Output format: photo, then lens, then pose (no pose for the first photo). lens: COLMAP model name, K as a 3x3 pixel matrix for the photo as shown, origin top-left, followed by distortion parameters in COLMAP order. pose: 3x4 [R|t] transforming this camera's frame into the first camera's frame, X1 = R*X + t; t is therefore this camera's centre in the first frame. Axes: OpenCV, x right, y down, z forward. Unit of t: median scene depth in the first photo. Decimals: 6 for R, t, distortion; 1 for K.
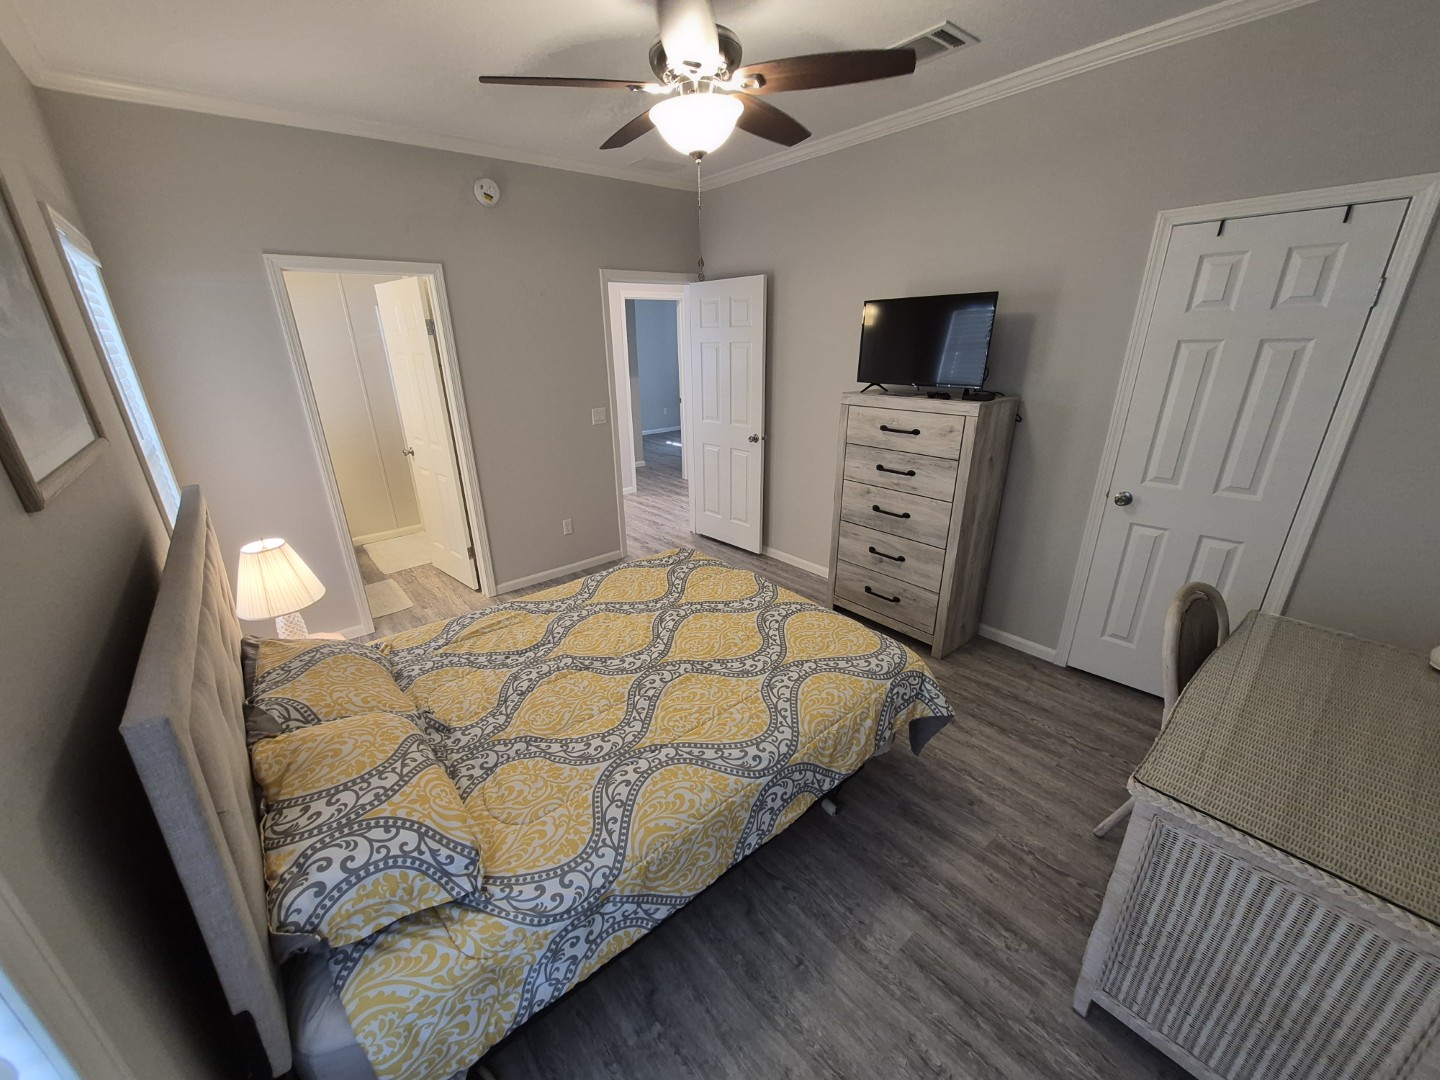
lens RADIAL K [[565.5, 0, 709.2], [0, 565.5, 551.5], [0, 0, 1]] dist [-0.000920, -0.000846]
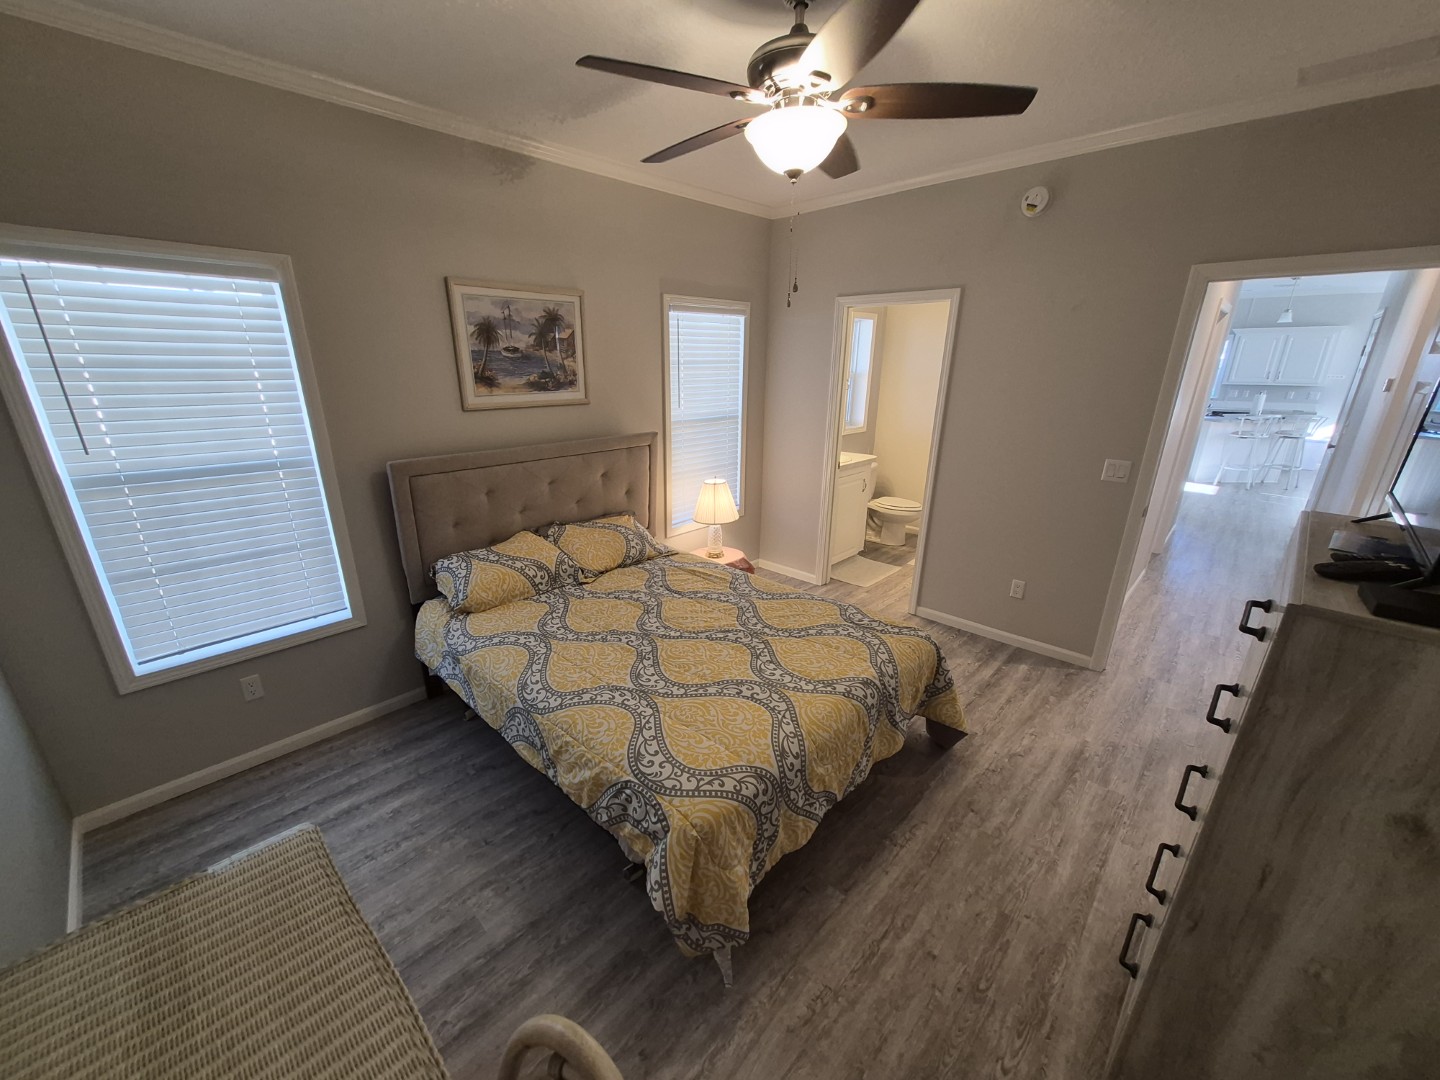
lens RADIAL K [[565.5, 0, 685.5], [0, 565.5, 548.3], [0, 0, 1]] dist [-0.000920, -0.000846]
pose [[0.087381, 0.337877, -0.937125, 0.966215], [-0.362091, 0.887152, 0.286097, -0.331180], [0.928038, 0.314325, 0.199862, 0.773826]]
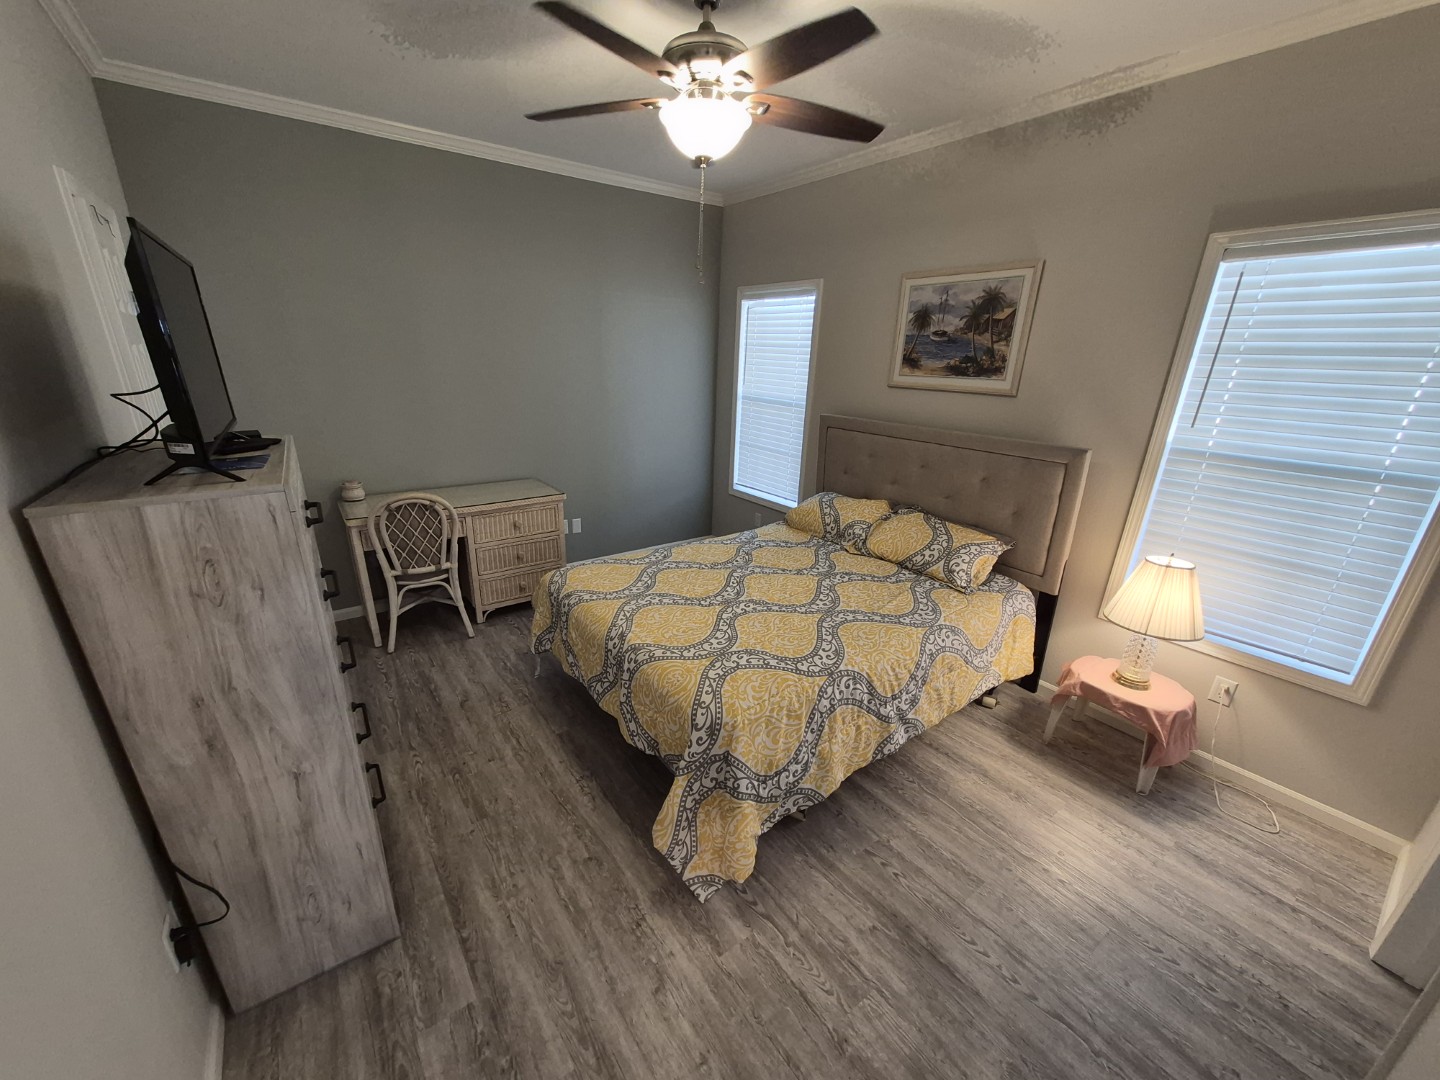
lens RADIAL K [[565.5, 0, 709.9], [0, 565.5, 549.3], [0, 0, 1]] dist [-0.000920, -0.000846]
pose [[-0.997932, -0.019250, 0.061323, -0.110849], [0.025142, 0.761154, 0.648084, -0.768220], [-0.059152, 0.648285, -0.759096, 2.064460]]
